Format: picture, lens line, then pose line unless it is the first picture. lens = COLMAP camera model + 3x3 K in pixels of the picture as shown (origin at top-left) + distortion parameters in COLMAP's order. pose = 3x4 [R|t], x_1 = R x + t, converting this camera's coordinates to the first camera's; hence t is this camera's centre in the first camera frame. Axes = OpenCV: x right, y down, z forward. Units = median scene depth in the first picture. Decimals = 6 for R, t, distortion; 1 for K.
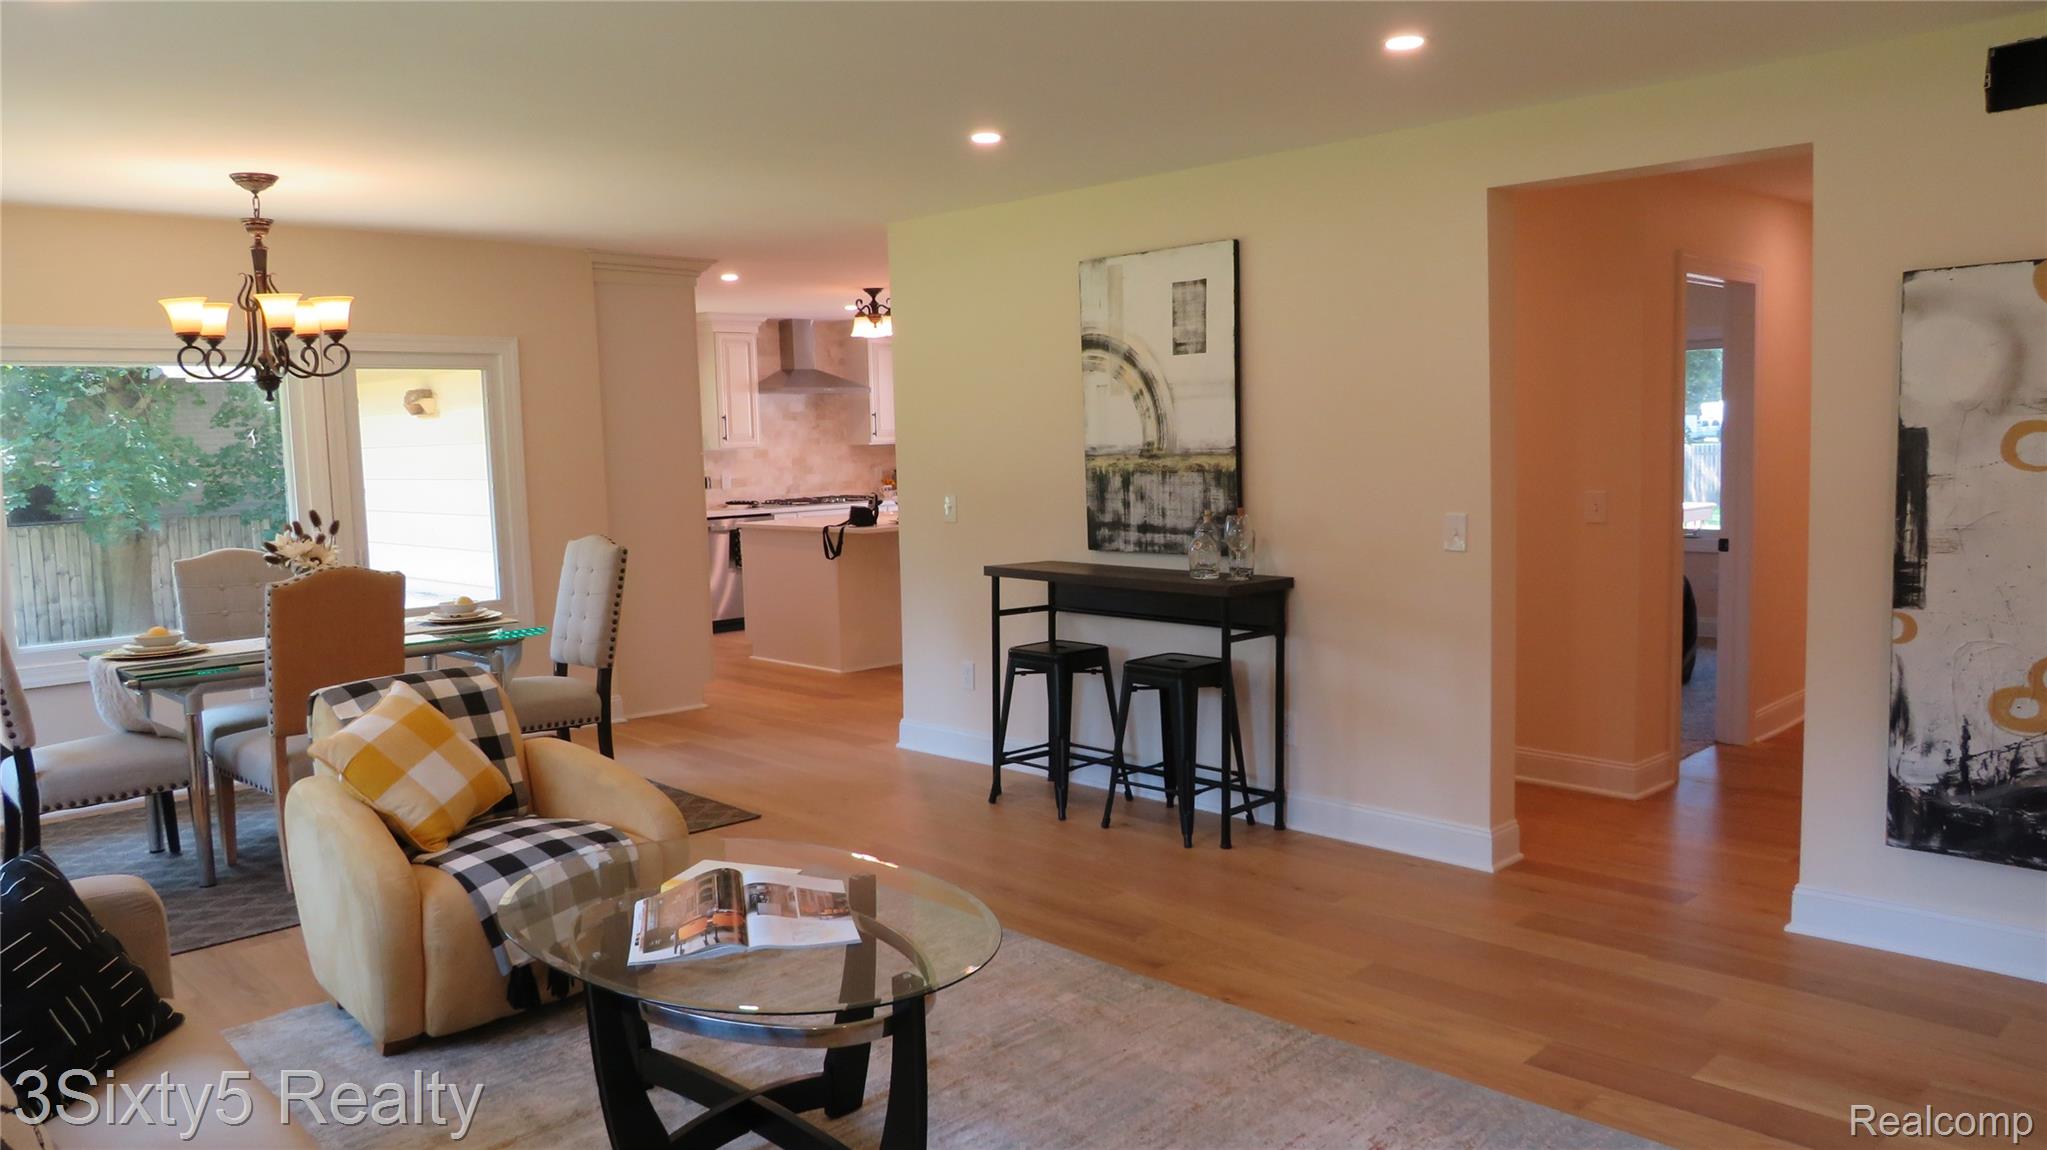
lens RADIAL K [[1433.0, 0, 1014.5], [0, 1433.0, 574.9], [0, 0, 1]] dist [-0.027269, 0.001522]
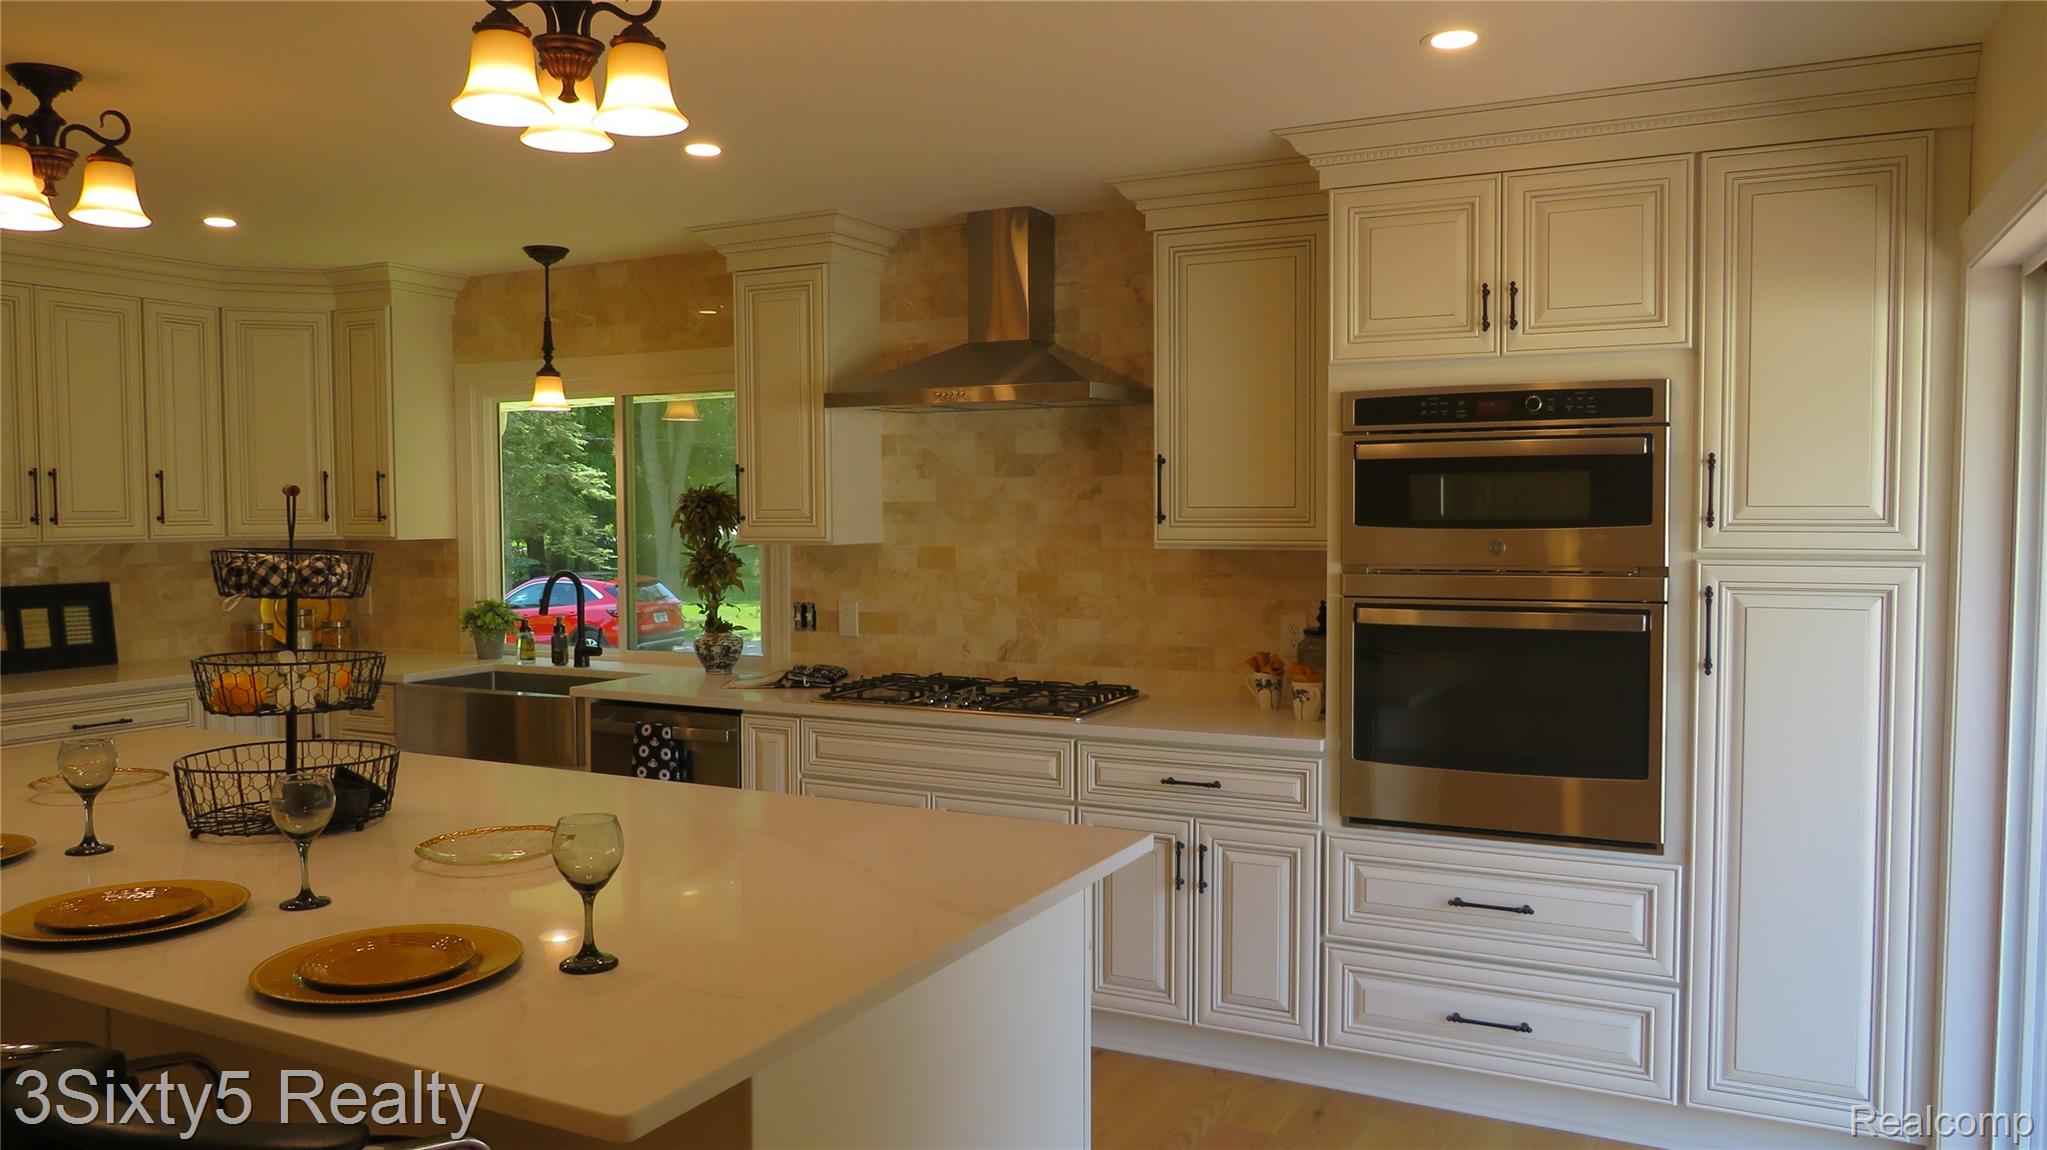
lens RADIAL K [[1433.0, 0, 1014.5], [0, 1433.0, 574.9], [0, 0, 1]] dist [-0.027269, 0.001522]
pose [[0.317203, 0.068466, -0.945883, 0.465727], [-0.101685, 0.994096, 0.037855, -0.209559], [0.942890, 0.084175, 0.322293, 1.913684]]
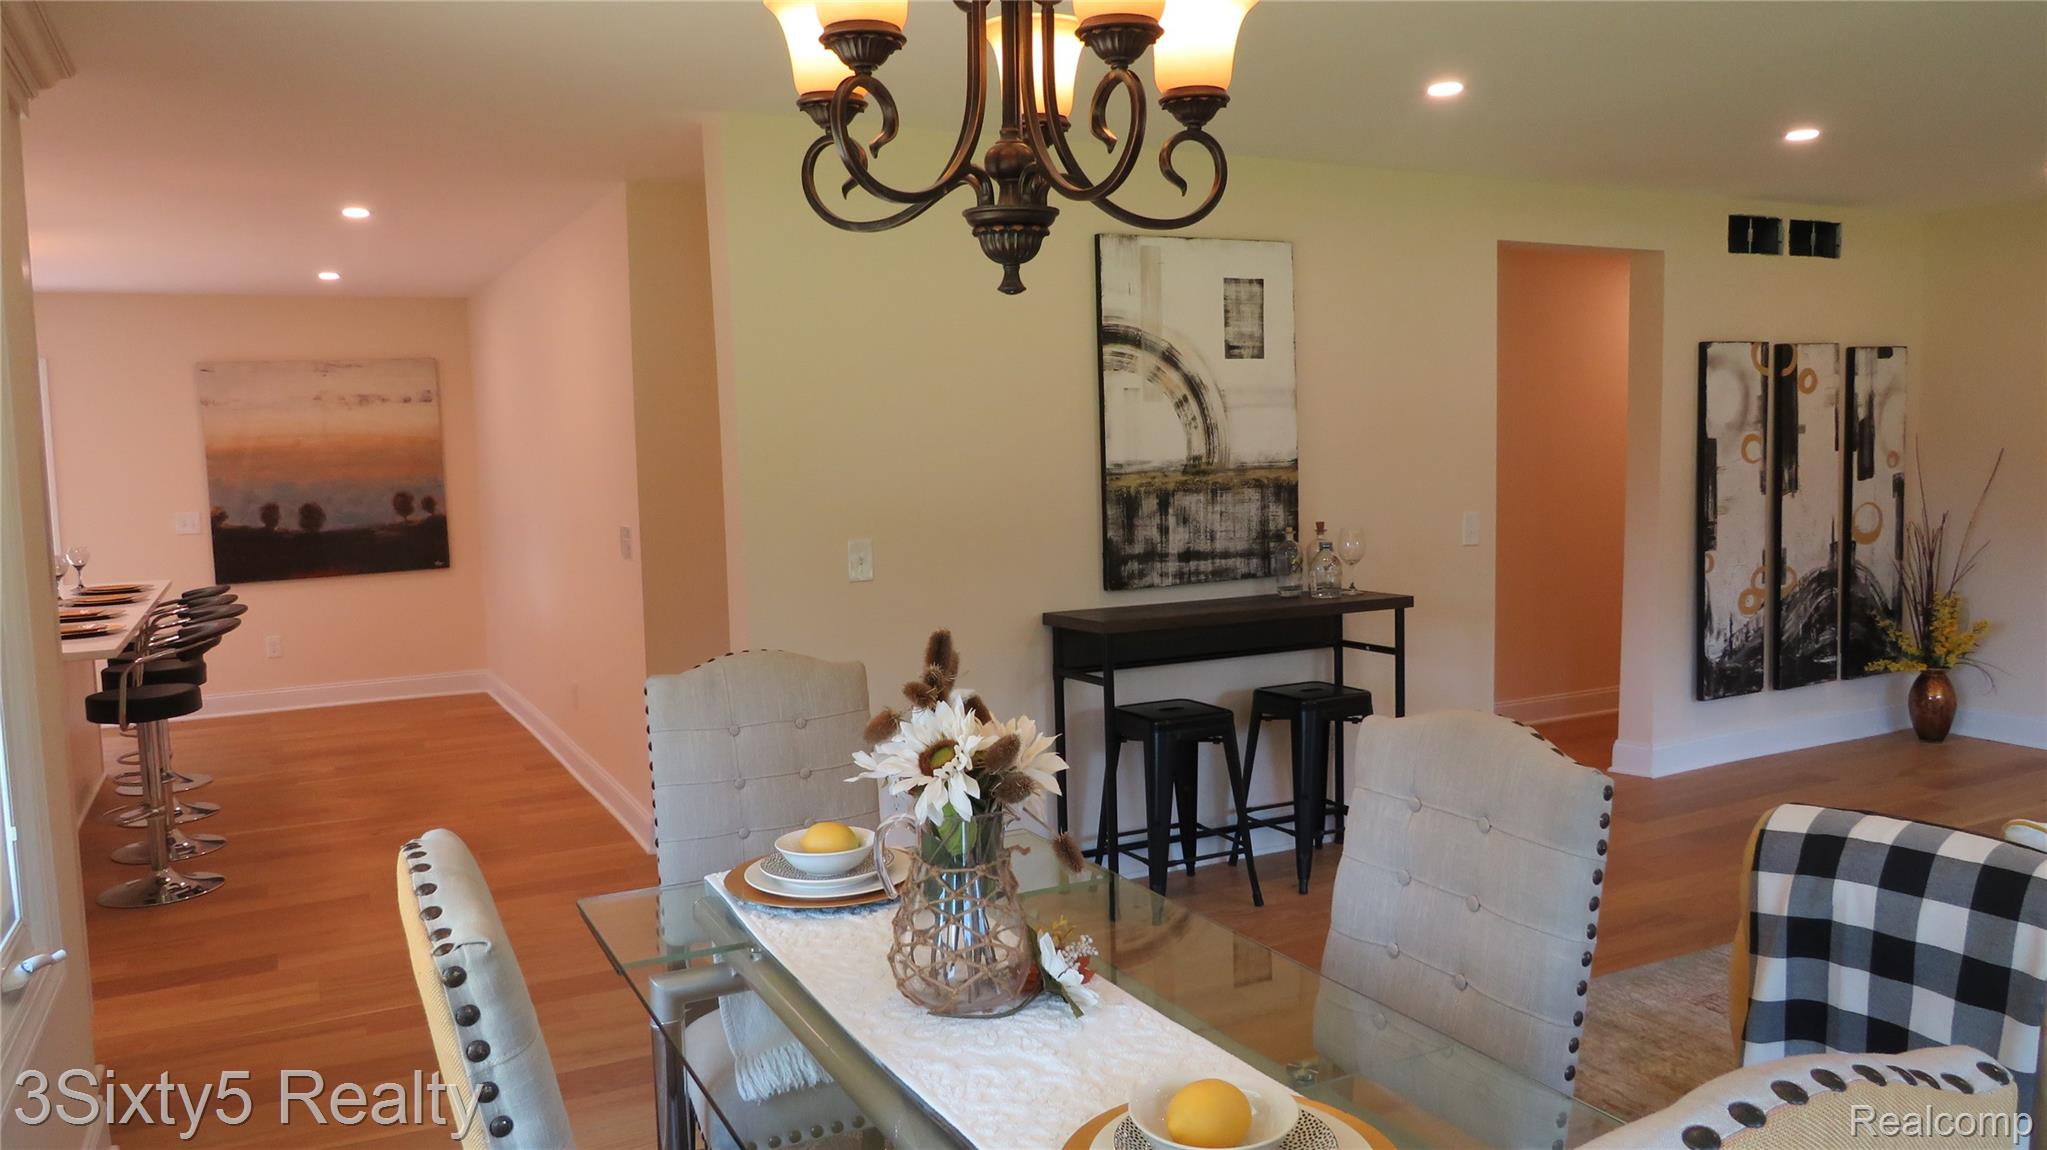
lens RADIAL K [[1403.8, 0, 1023.5], [0, 1403.8, 575.0], [0, 0, 1]] dist [0.006929, 0.003092]
pose [[0.289471, -0.067033, 0.954837, -0.752371], [0.112853, 0.992977, 0.035498, -0.062794], [-0.950511, 0.097480, 0.295003, 0.850392]]
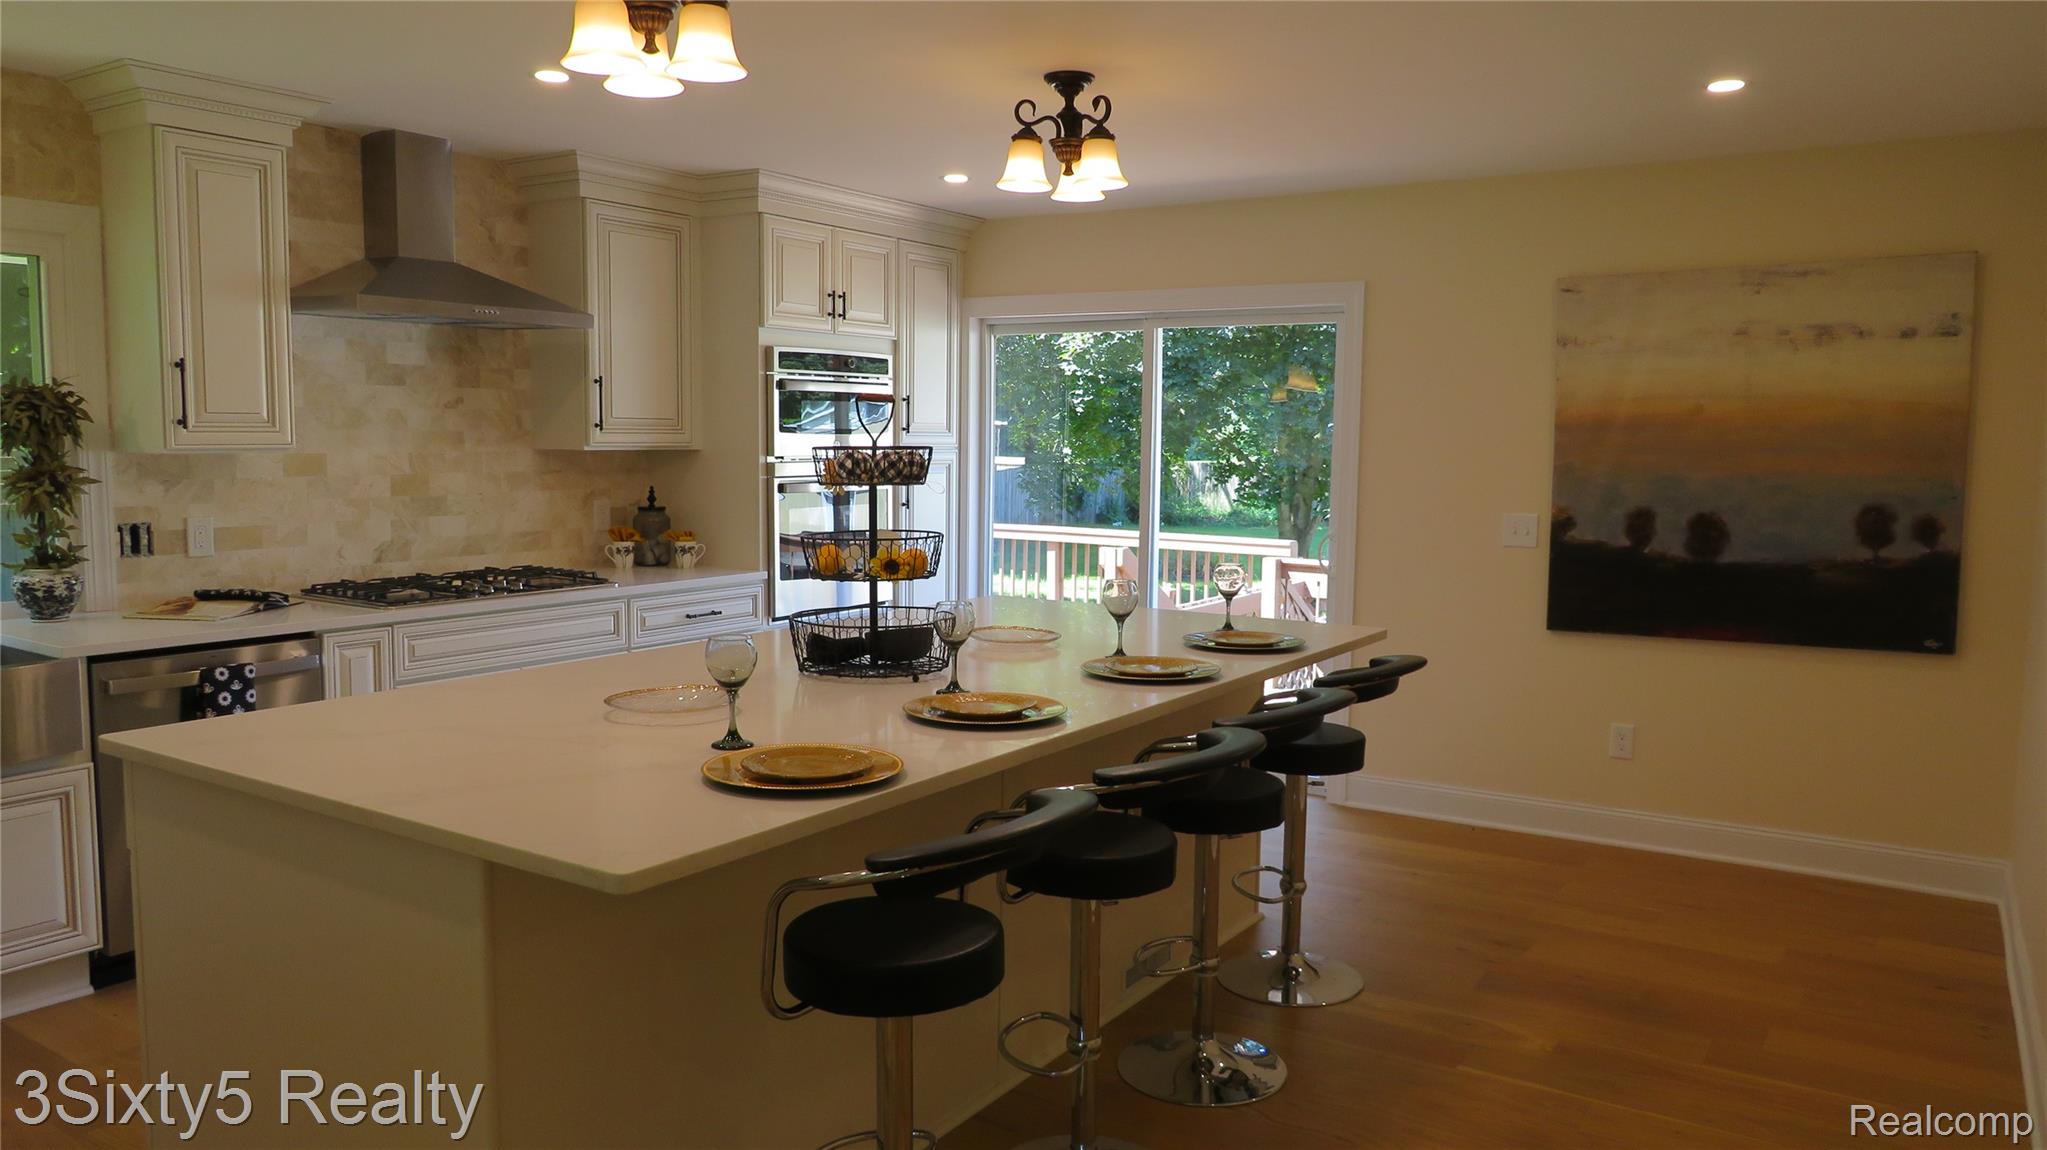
lens RADIAL K [[1481.8, 0, 1023.5], [0, 1481.8, 575.0], [0, 0, 1]] dist [-0.011921, 0.015373]
pose [[0.976975, 0.019448, 0.212467, -0.148107], [-0.018859, 0.999811, -0.004799, -0.120004], [-0.212520, 0.000681, 0.977156, 1.196567]]
